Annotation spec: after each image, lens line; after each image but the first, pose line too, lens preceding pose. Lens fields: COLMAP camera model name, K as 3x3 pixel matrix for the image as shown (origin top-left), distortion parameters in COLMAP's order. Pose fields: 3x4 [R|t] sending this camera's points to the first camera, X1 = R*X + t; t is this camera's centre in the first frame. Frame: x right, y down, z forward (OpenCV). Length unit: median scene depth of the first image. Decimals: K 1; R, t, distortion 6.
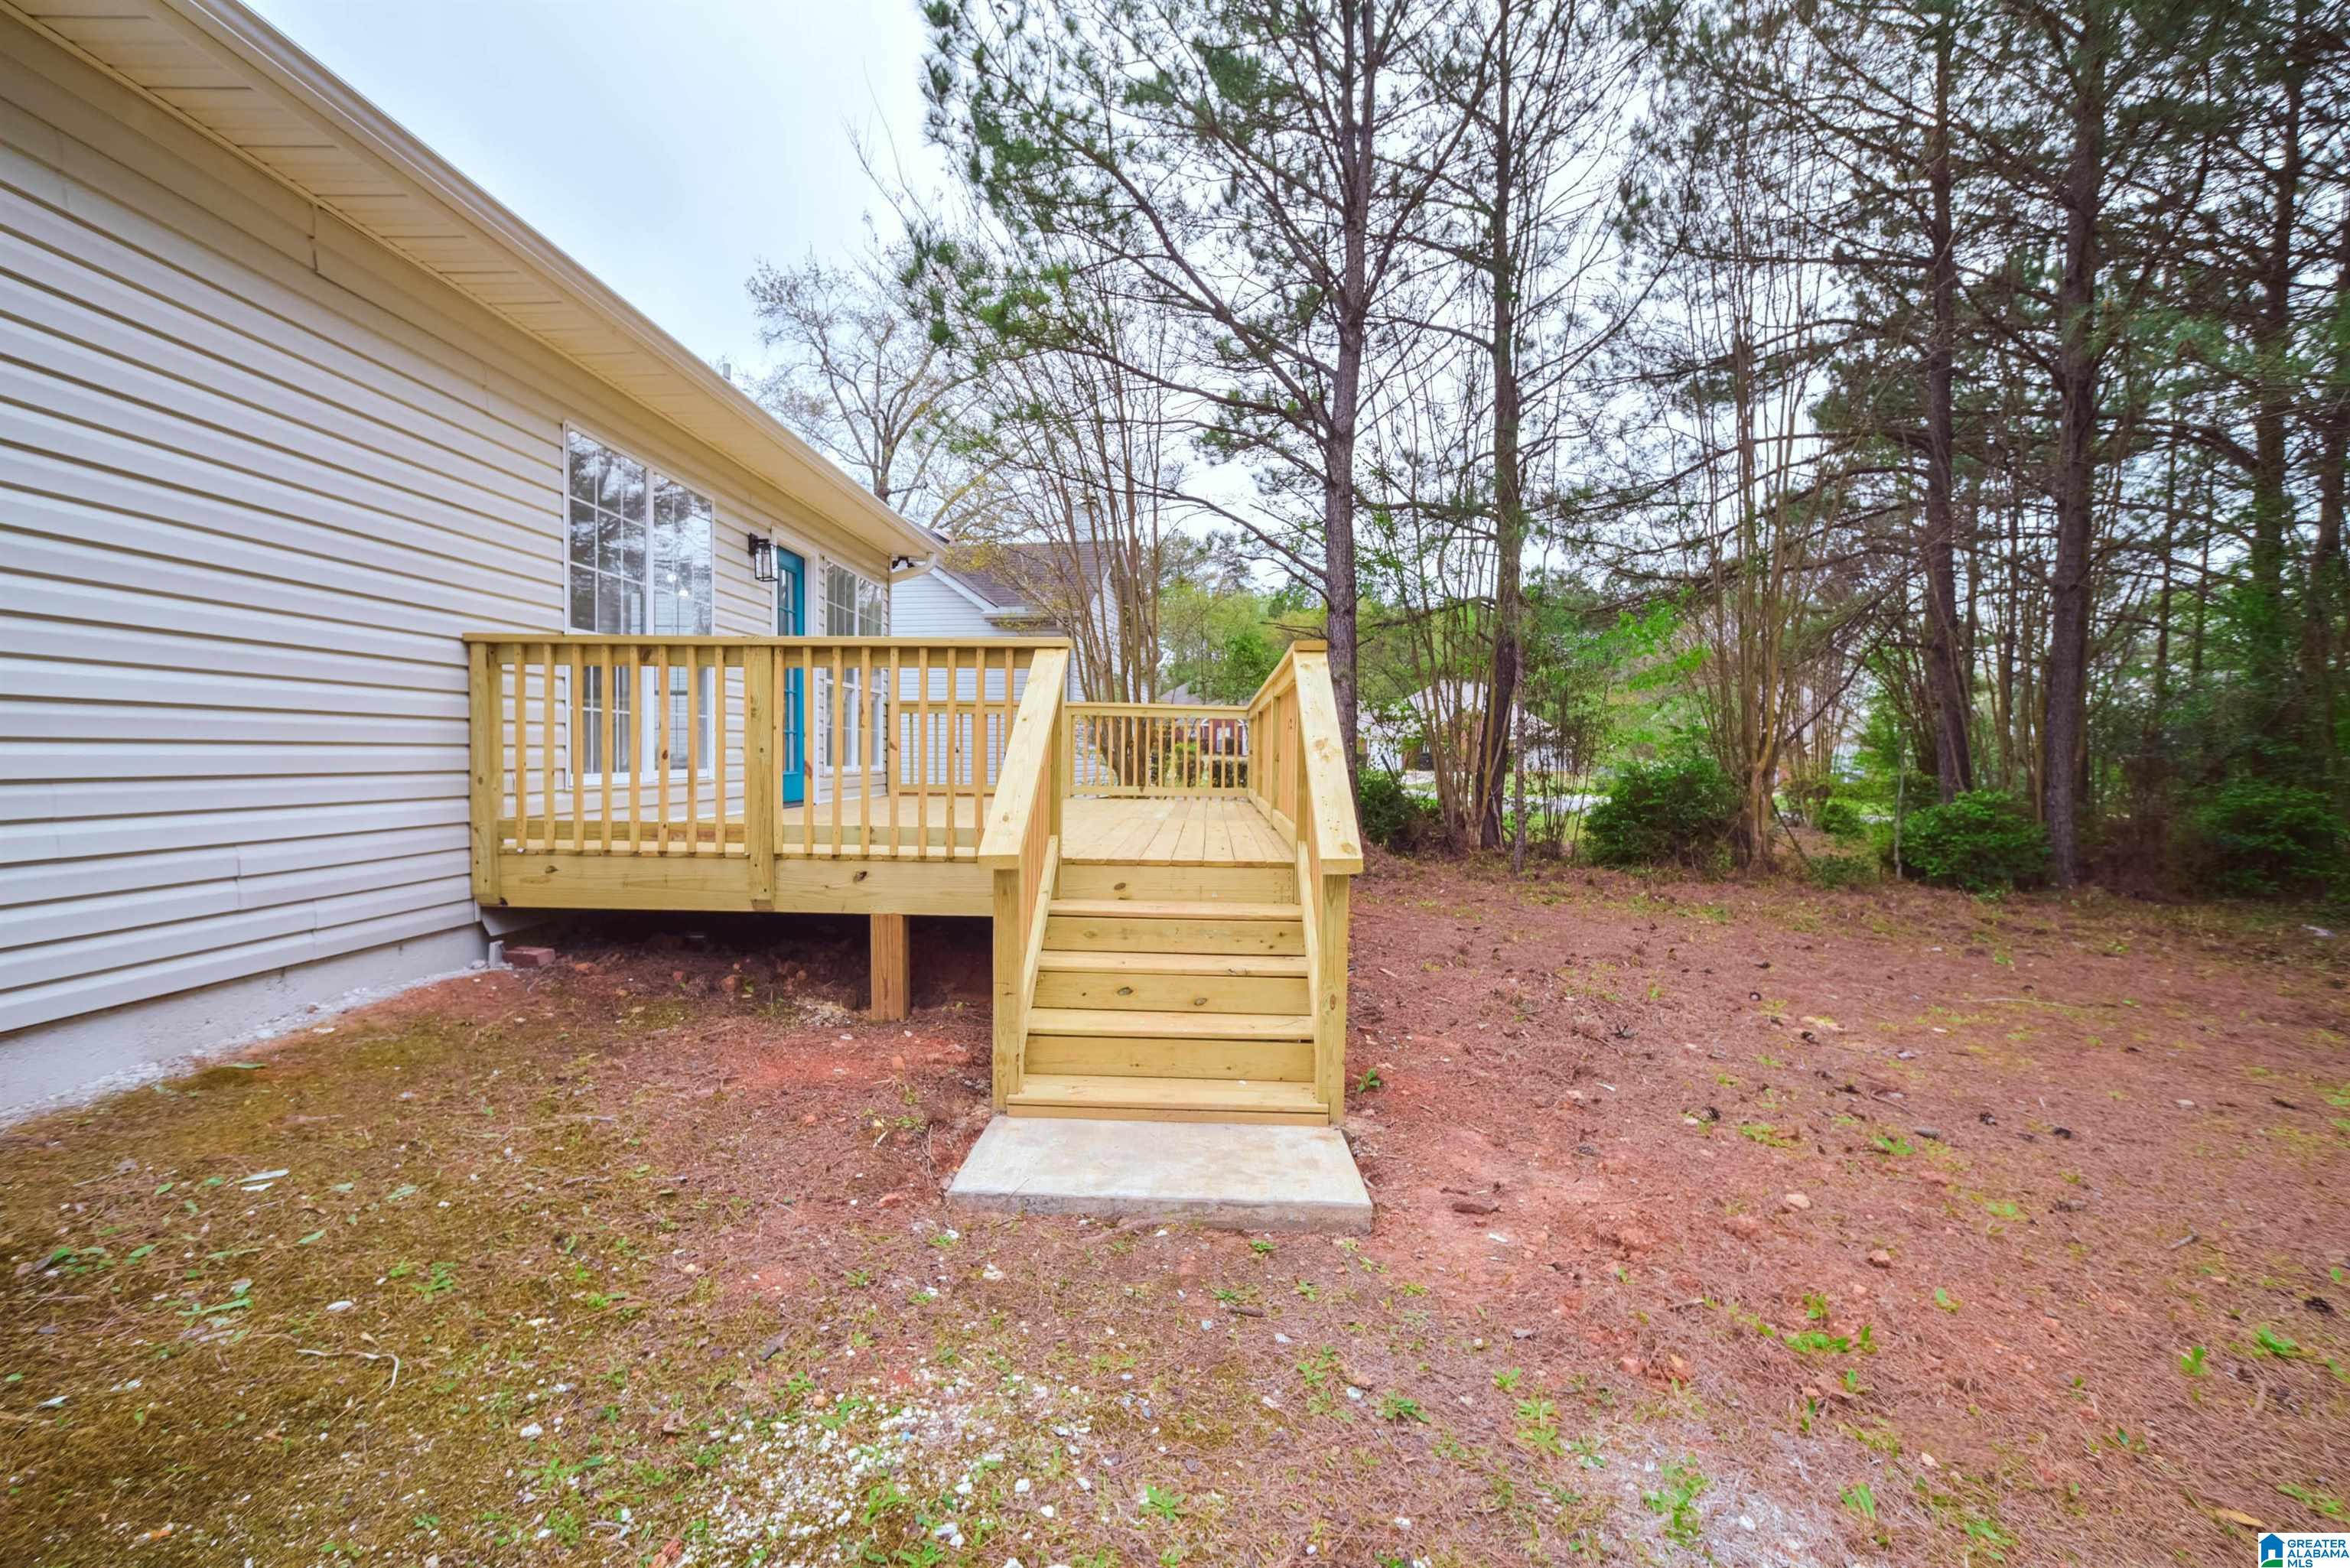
lens RADIAL K [[1073.0, 0, 1158.6], [0, 1073.0, 781.5], [0, 0, 1]] dist [0.013691, 0.000255]
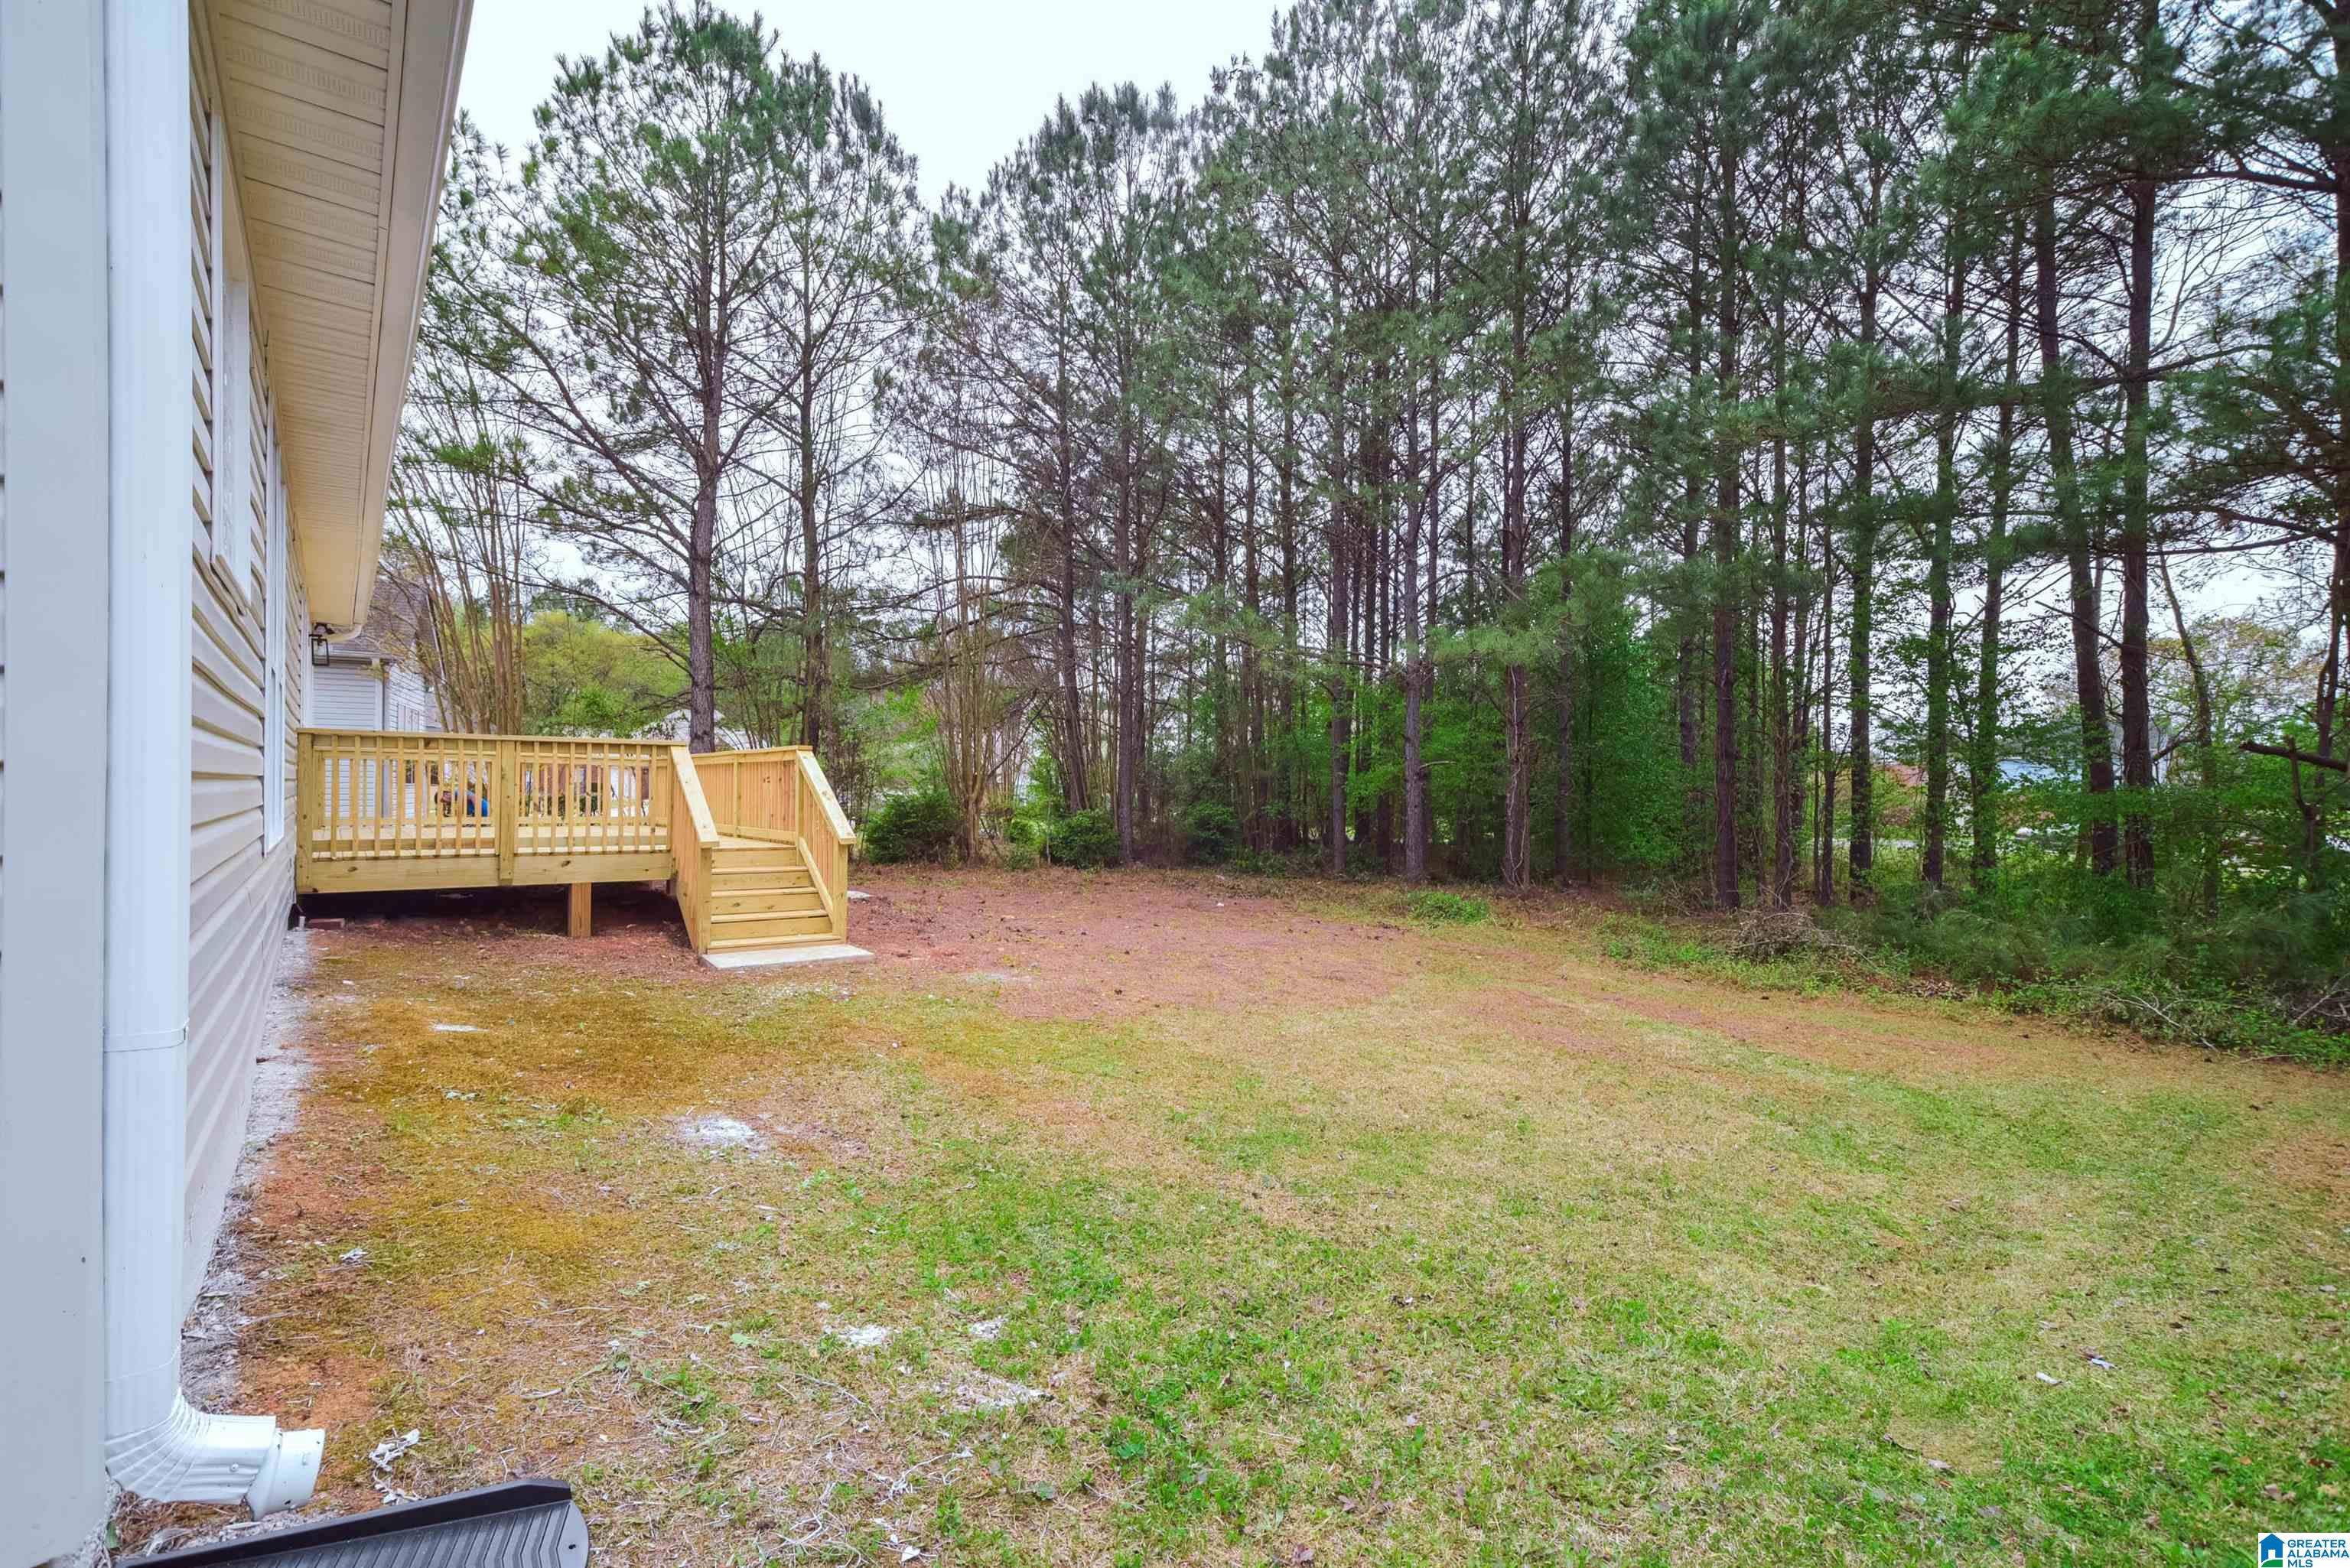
lens RADIAL K [[1073.0, 0, 1172.0], [0, 1073.0, 785.9], [0, 0, 1]] dist [0.013691, 0.000255]
pose [[0.763425, -0.002439, 0.645892, -0.214475], [0.016481, 0.999741, -0.015704, -0.000105], [-0.645687, 0.022633, 0.763267, -0.350767]]
